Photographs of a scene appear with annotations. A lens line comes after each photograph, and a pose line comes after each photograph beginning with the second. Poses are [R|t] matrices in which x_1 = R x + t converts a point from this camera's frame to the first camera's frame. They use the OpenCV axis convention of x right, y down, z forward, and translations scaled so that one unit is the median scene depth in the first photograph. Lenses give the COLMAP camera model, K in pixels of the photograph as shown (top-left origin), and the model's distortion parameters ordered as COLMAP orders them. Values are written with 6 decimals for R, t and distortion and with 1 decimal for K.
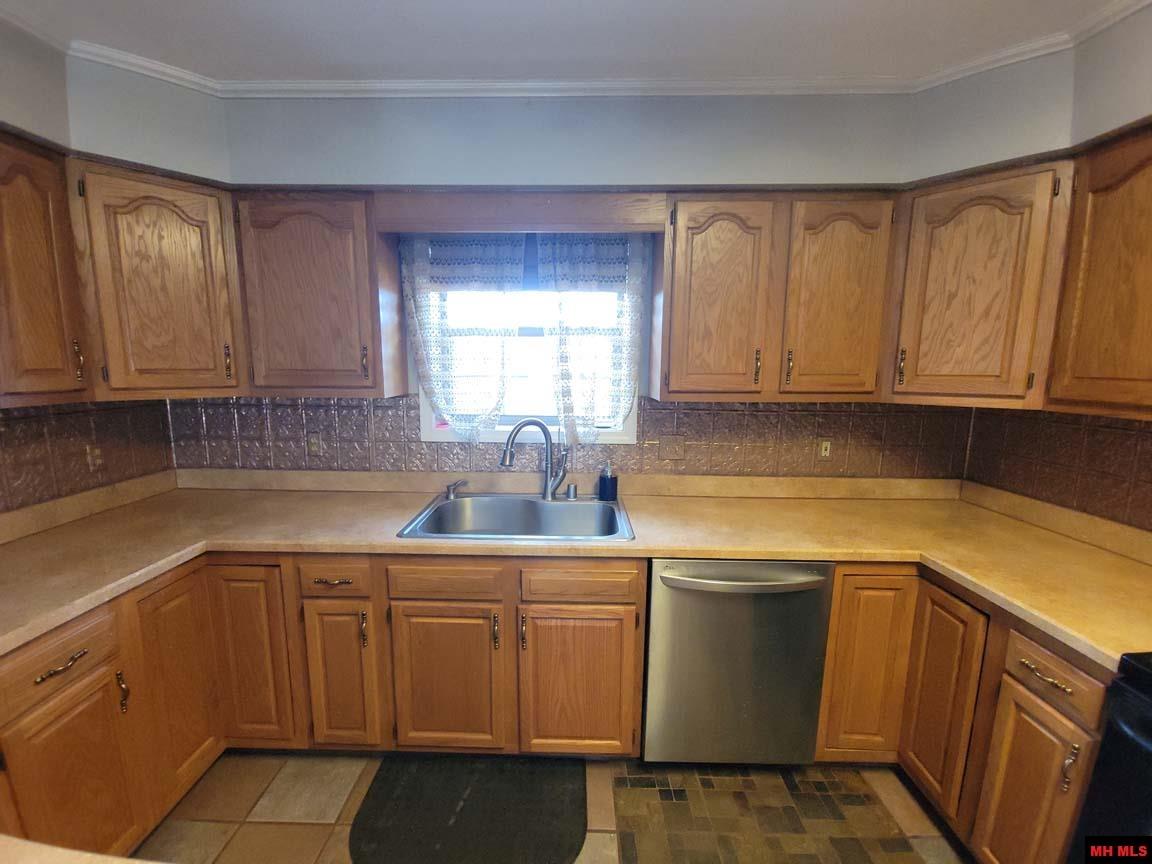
lens RADIAL K [[464.1, 0, 575.1], [0, 464.1, 430.2], [0, 0, 1]] dist [-0.010419, -0.001761]
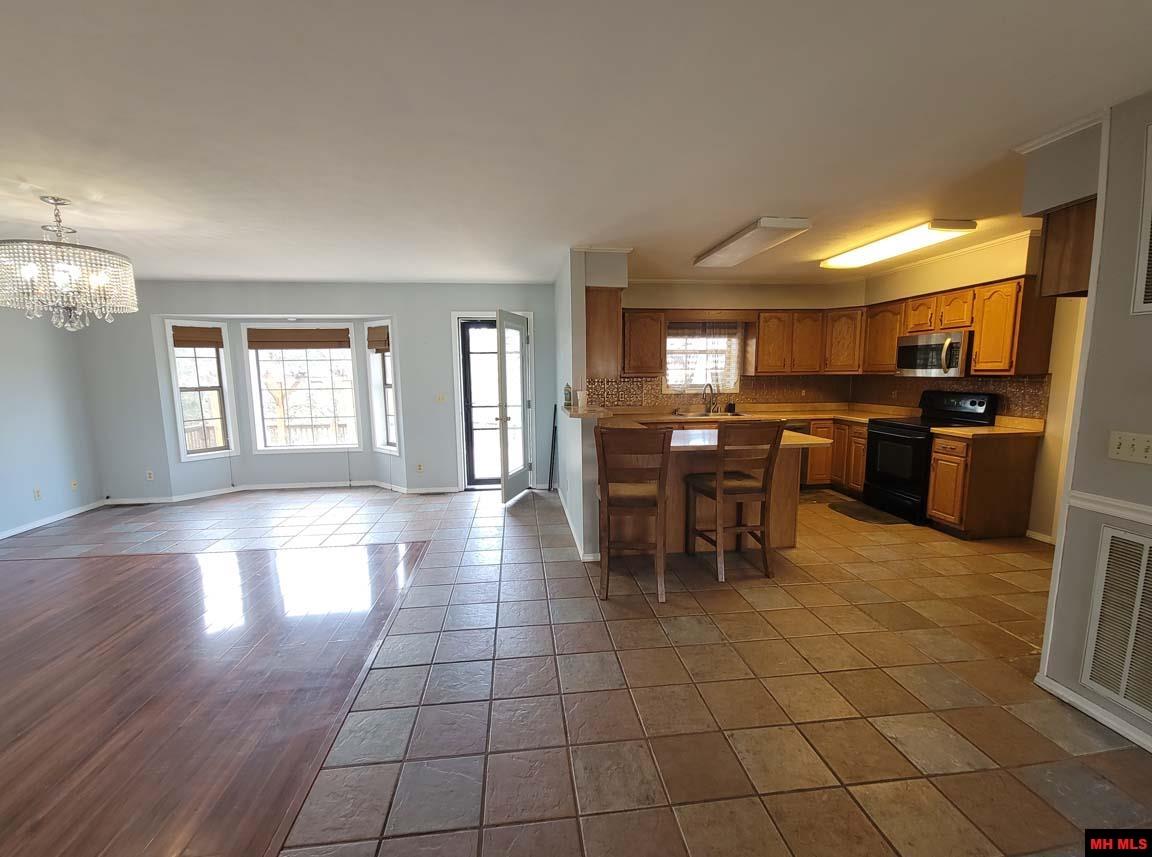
lens RADIAL K [[486.4, 0, 581.9], [0, 486.4, 431.4], [0, 0, 1]] dist [-0.013764, -0.002604]
pose [[0.991114, -0.033269, 0.128785, -1.448338], [0.035293, 0.999286, -0.013466, 0.327546], [-0.128245, 0.017891, 0.991581, -2.144592]]
